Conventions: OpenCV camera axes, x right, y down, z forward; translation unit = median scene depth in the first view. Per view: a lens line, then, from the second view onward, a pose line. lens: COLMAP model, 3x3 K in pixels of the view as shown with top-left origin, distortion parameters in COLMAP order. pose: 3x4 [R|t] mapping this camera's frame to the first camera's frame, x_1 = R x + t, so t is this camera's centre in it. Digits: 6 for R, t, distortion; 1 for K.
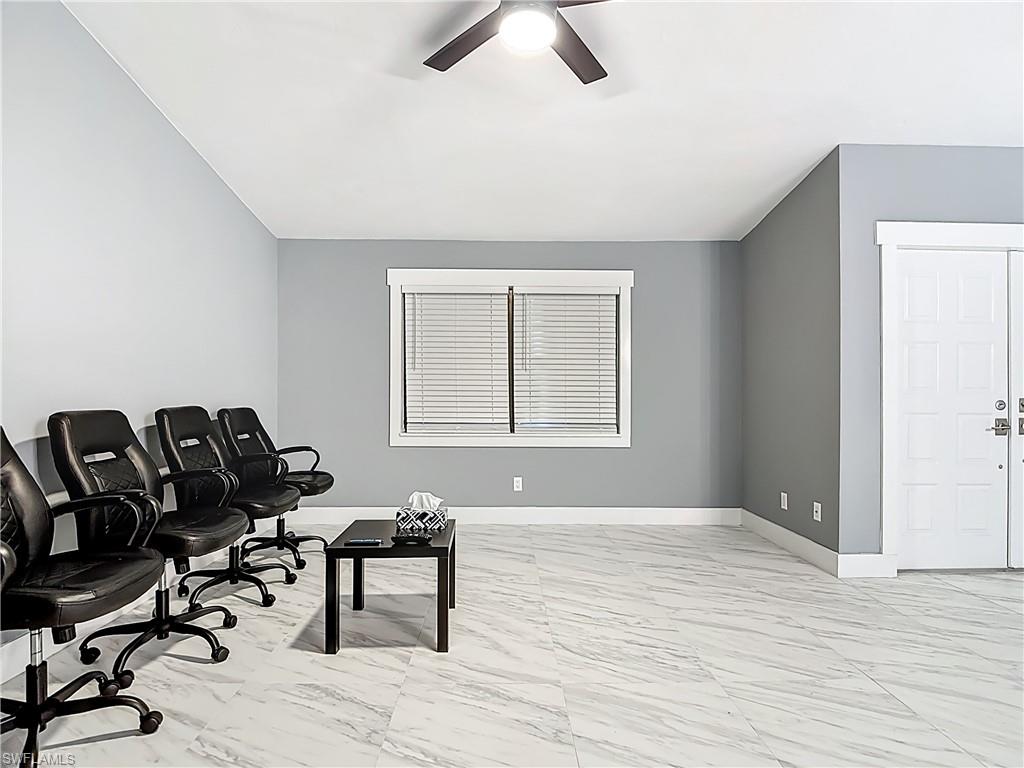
lens RADIAL K [[542.9, 0, 513.6], [0, 542.9, 388.0], [0, 0, 1]] dist [0.015325, -0.019727]
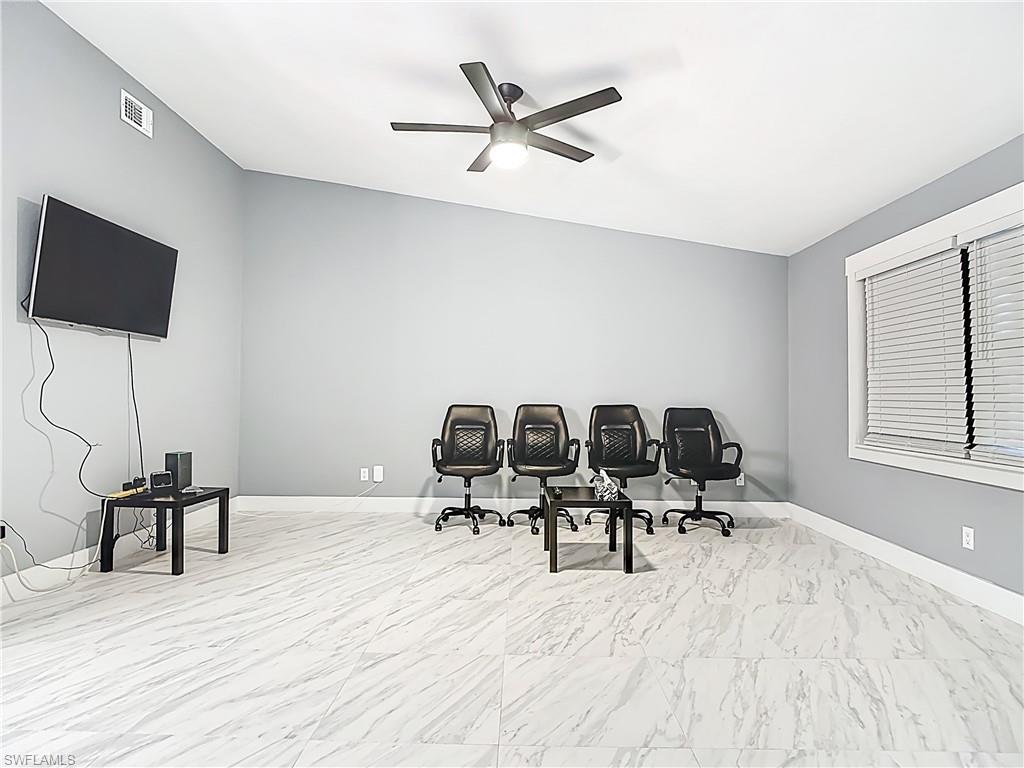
lens RADIAL K [[542.9, 0, 507.7], [0, 542.9, 383.6], [0, 0, 1]] dist [0.015325, -0.019727]
pose [[-0.049749, -0.025868, -0.998427, 1.360474], [0.001288, 0.999662, -0.025964, 0.019201], [0.998761, -0.002577, -0.049699, 0.971491]]
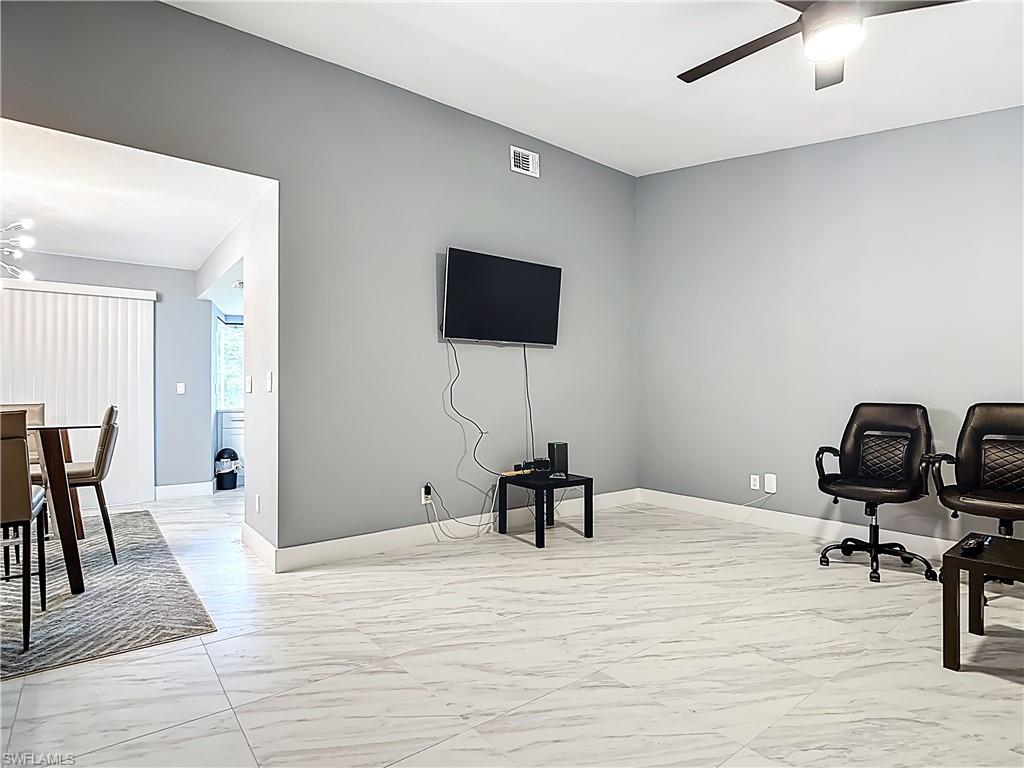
lens RADIAL K [[542.9, 0, 513.3], [0, 542.9, 390.0], [0, 0, 1]] dist [0.015325, -0.019727]
pose [[-0.798378, -0.003487, -0.602147, 1.032580], [0.005919, 0.999889, -0.013638, 0.022846], [0.602128, -0.014452, -0.798269, 1.316663]]
